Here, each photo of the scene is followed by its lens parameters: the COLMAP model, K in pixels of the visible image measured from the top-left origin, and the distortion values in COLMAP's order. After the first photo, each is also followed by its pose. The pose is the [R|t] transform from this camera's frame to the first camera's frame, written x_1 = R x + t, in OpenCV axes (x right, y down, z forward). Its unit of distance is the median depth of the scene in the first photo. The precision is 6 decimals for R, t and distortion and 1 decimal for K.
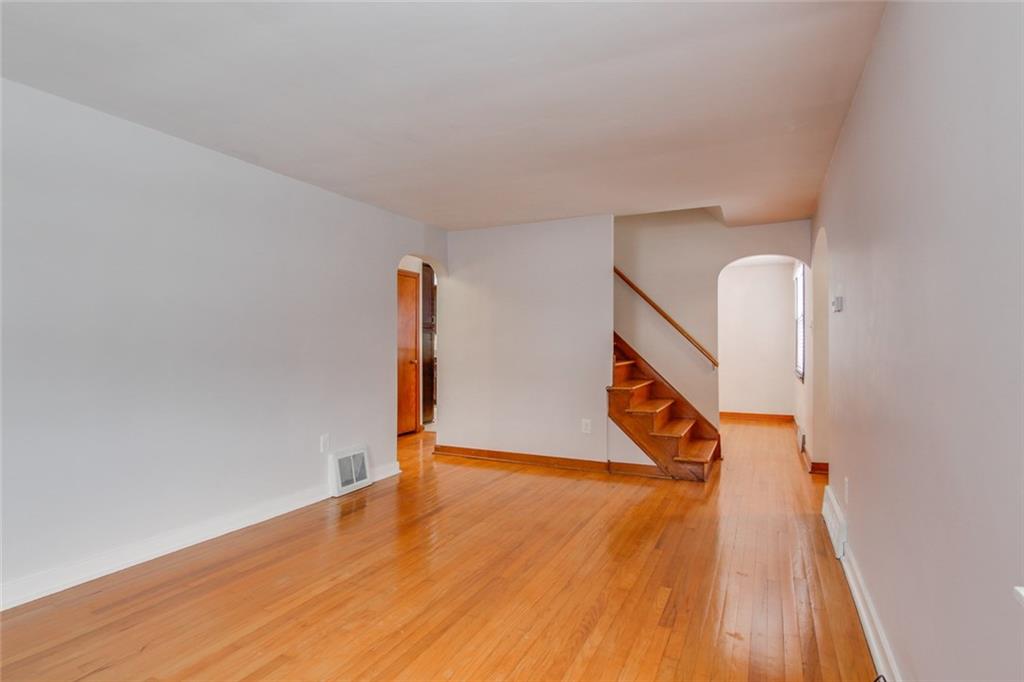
lens RADIAL K [[523.3, 0, 509.2], [0, 523.3, 337.9], [0, 0, 1]] dist [-0.000361, -0.012781]
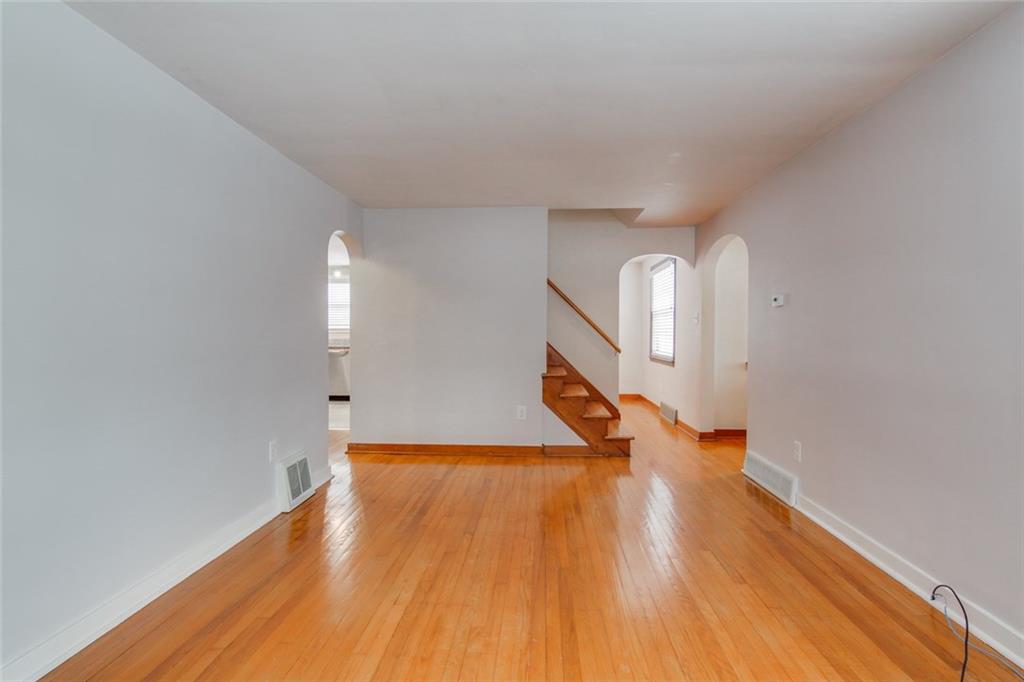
lens RADIAL K [[523.3, 0, 509.2], [0, 523.3, 337.9], [0, 0, 1]] dist [-0.000361, -0.012781]
pose [[0.922426, -0.000605, 0.386173, -0.286572], [-0.008915, 0.999699, 0.022862, 0.000121], [-0.386070, -0.024531, 0.922143, 0.079277]]
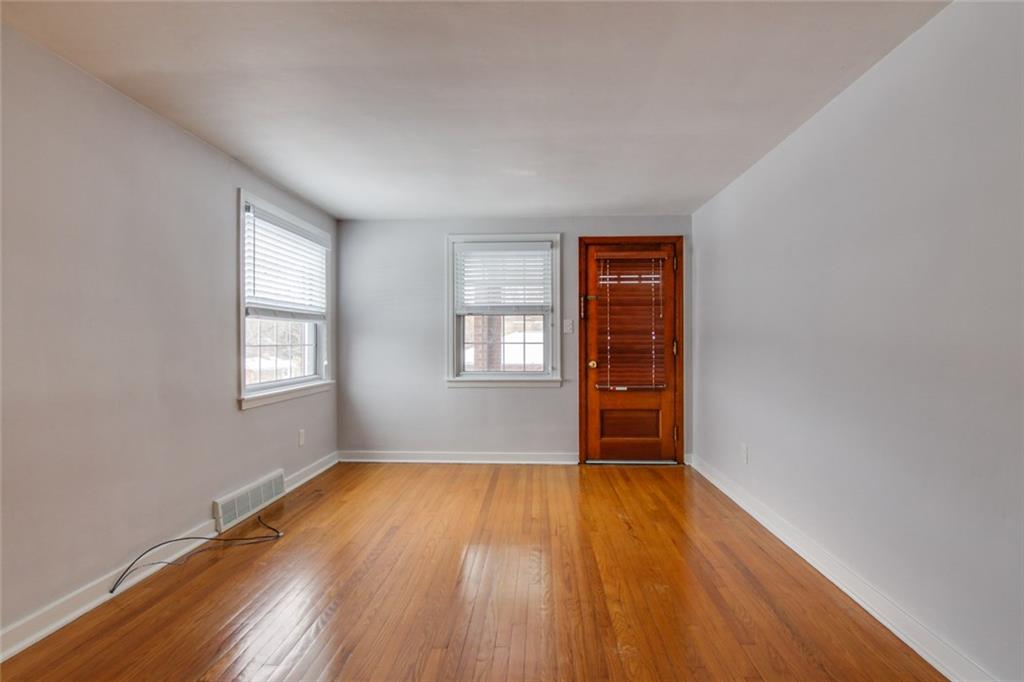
lens RADIAL K [[523.3, 0, 509.2], [0, 523.3, 337.9], [0, 0, 1]] dist [-0.000361, -0.012781]
pose [[-0.921782, 0.003440, -0.387693, 0.107414], [0.009867, 0.999845, -0.014589, 0.010566], [0.387583, -0.017274, -0.921673, 1.016695]]
